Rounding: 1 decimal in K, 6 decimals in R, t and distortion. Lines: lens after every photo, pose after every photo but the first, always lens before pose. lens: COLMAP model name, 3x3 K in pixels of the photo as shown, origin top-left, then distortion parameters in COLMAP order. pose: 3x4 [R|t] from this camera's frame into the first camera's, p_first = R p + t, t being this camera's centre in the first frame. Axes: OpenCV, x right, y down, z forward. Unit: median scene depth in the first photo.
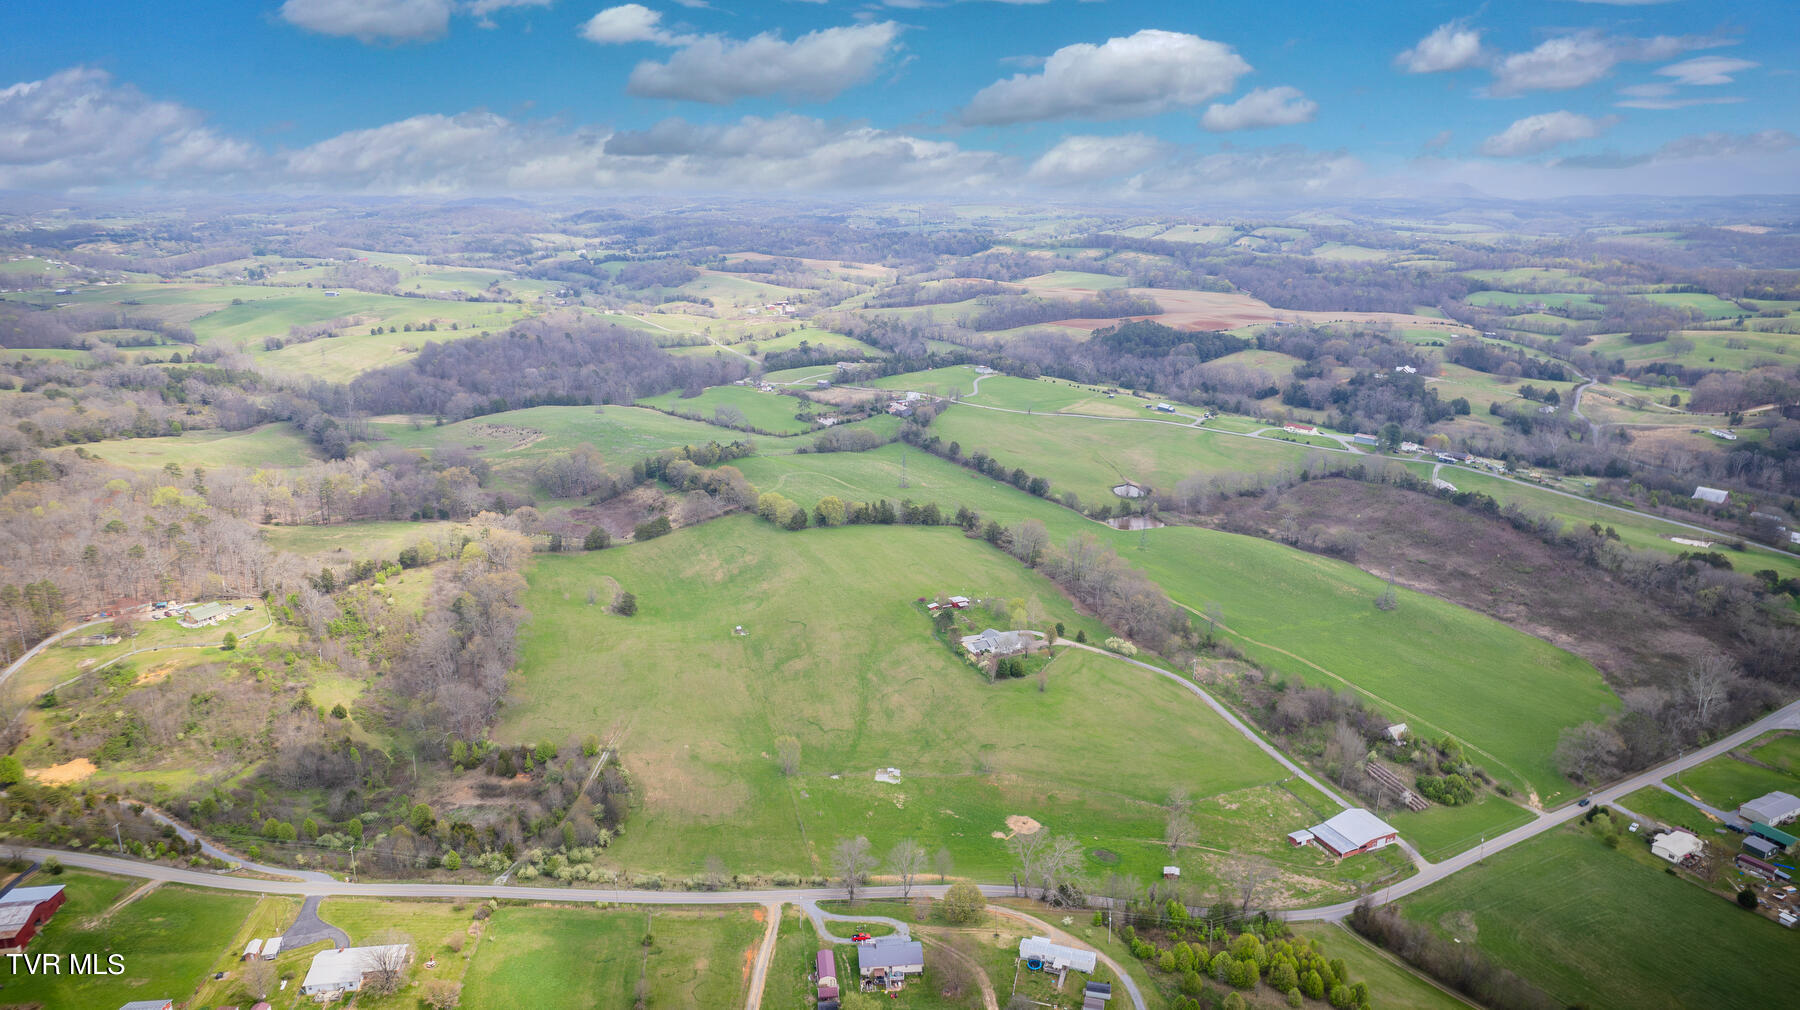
lens RADIAL K [[1147.4, 0, 900.0], [0, 1147.4, 505.0], [0, 0, 1]] dist [-0.035954, 0.002062]
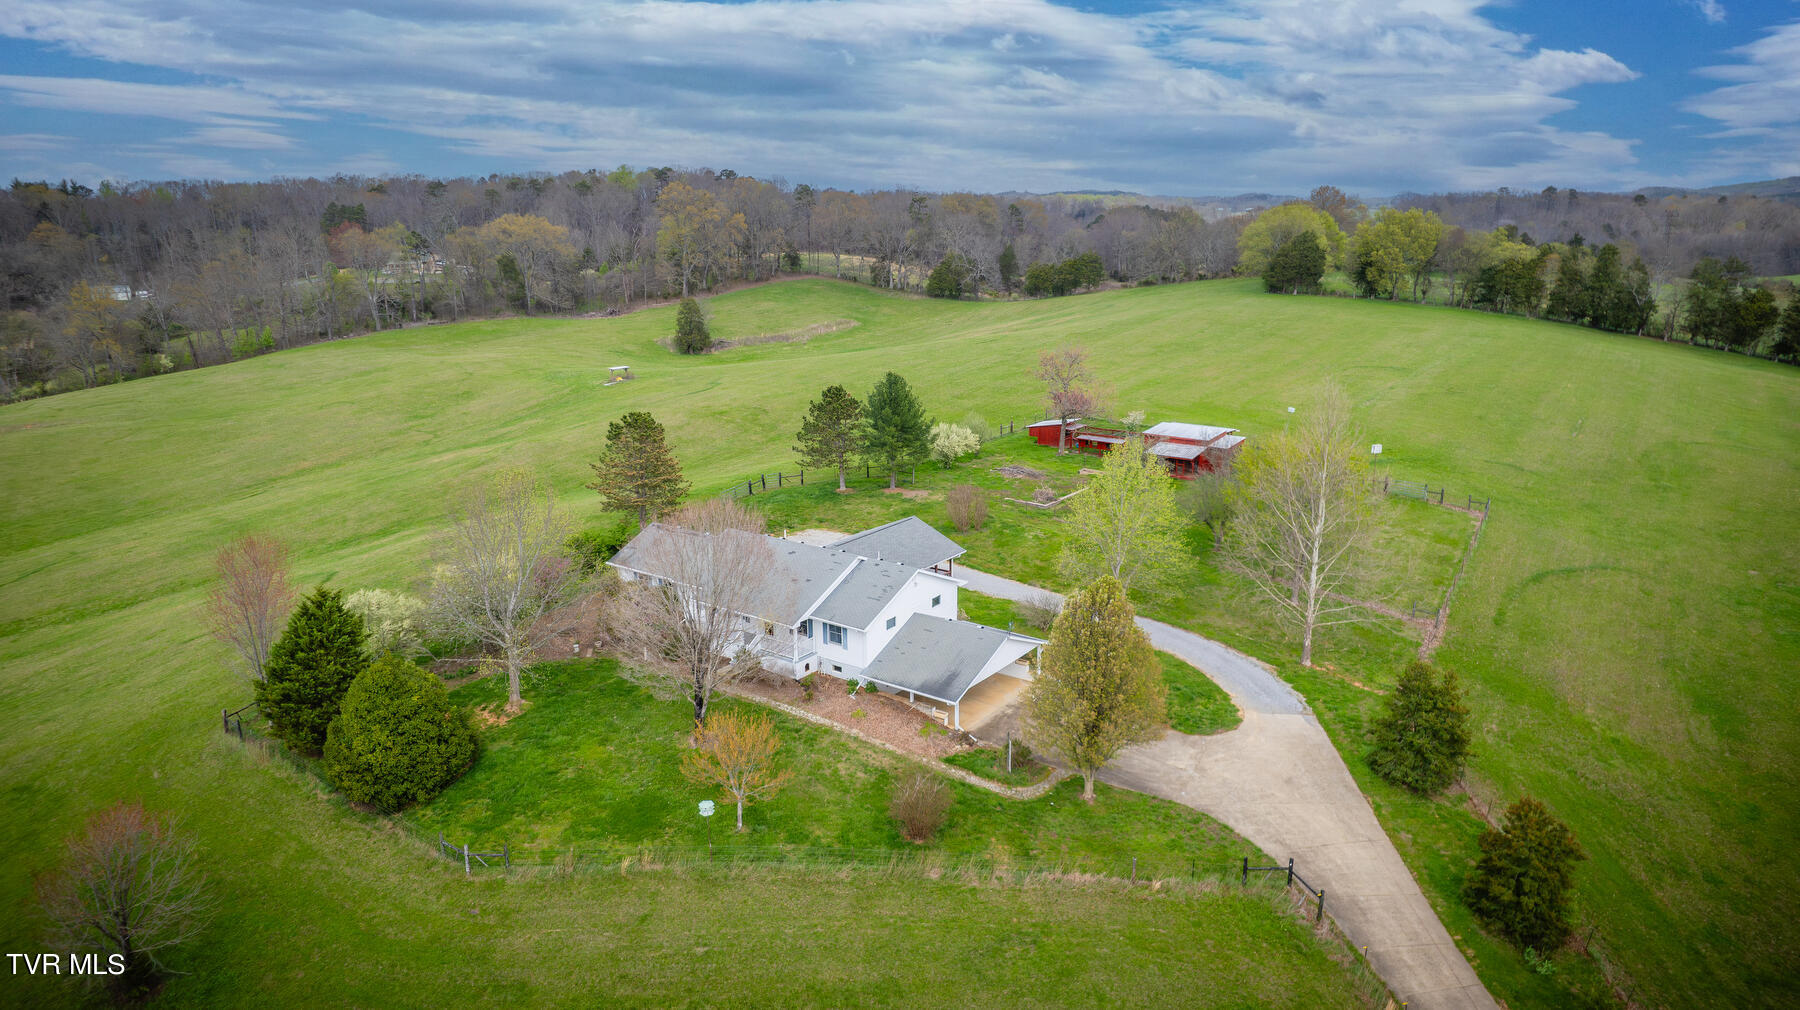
lens RADIAL K [[1147.4, 0, 900.0], [0, 1147.4, 505.0], [0, 0, 1]] dist [-0.035954, 0.002062]
pose [[0.473196, 0.212445, -0.854958, 0.264819], [-0.231047, 0.966443, 0.112269, 0.111608], [0.850119, 0.144410, 0.506402, 1.162149]]
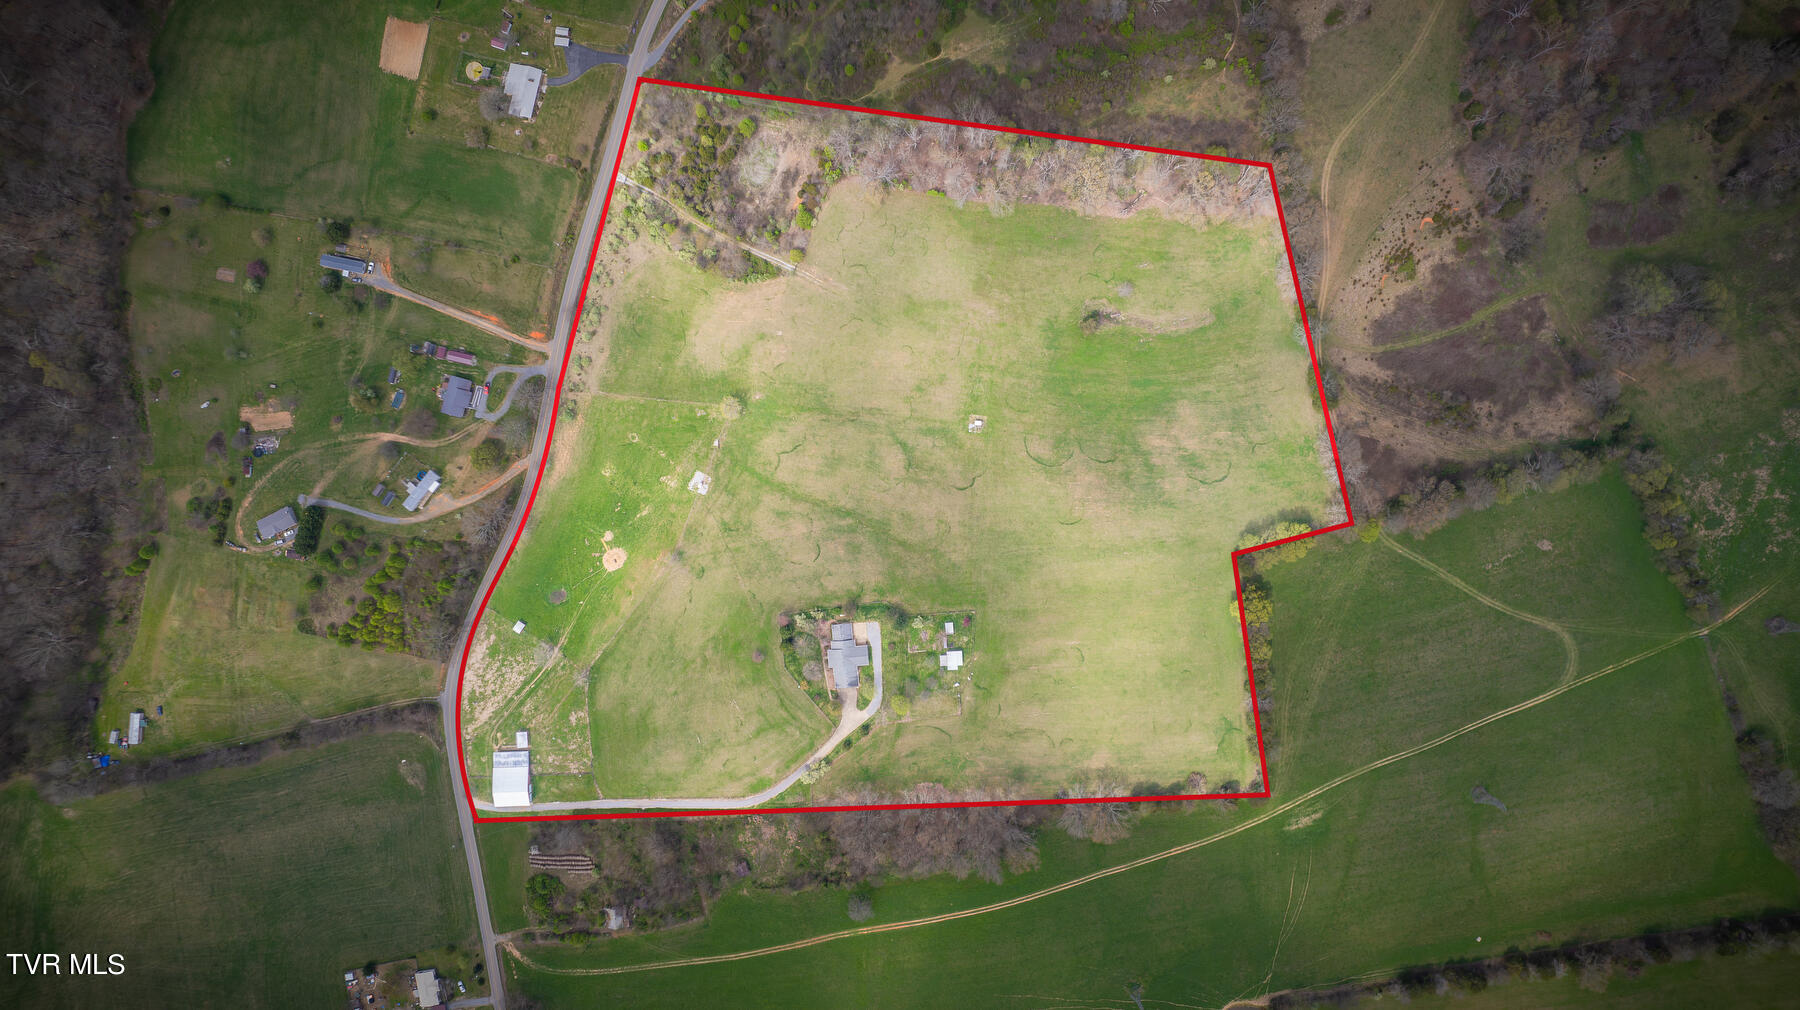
lens RADIAL K [[1147.4, 0, 900.0], [0, 1147.4, 505.0], [0, 0, 1]] dist [-0.035954, 0.002062]
pose [[-0.352535, 0.935334, 0.029478, -0.105199], [-0.239653, -0.120687, 0.963328, -1.052243], [0.904591, 0.332542, 0.266703, 0.910602]]
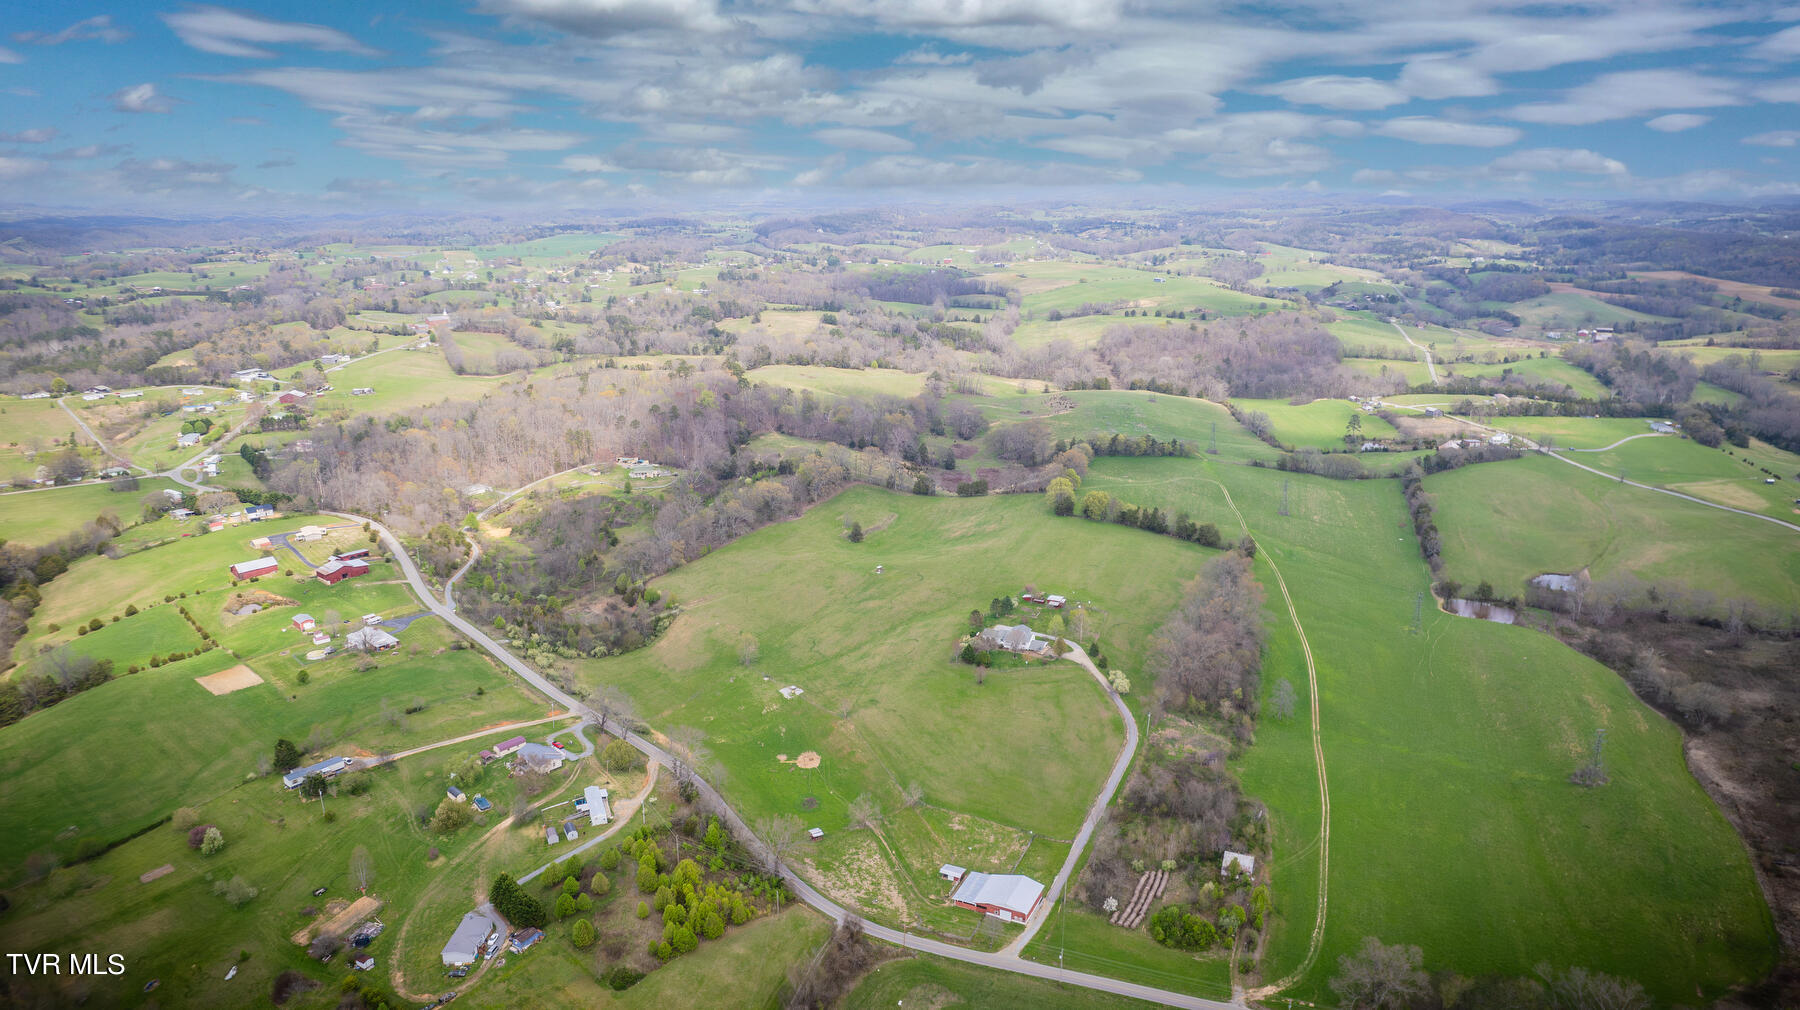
lens RADIAL K [[1147.4, 0, 900.0], [0, 1147.4, 505.0], [0, 0, 1]] dist [-0.035954, 0.002062]
pose [[0.655843, 0.205661, -0.726343, 0.917848], [-0.205230, 0.974510, 0.090619, -0.084347], [0.726465, 0.089635, 0.681333, 0.271493]]
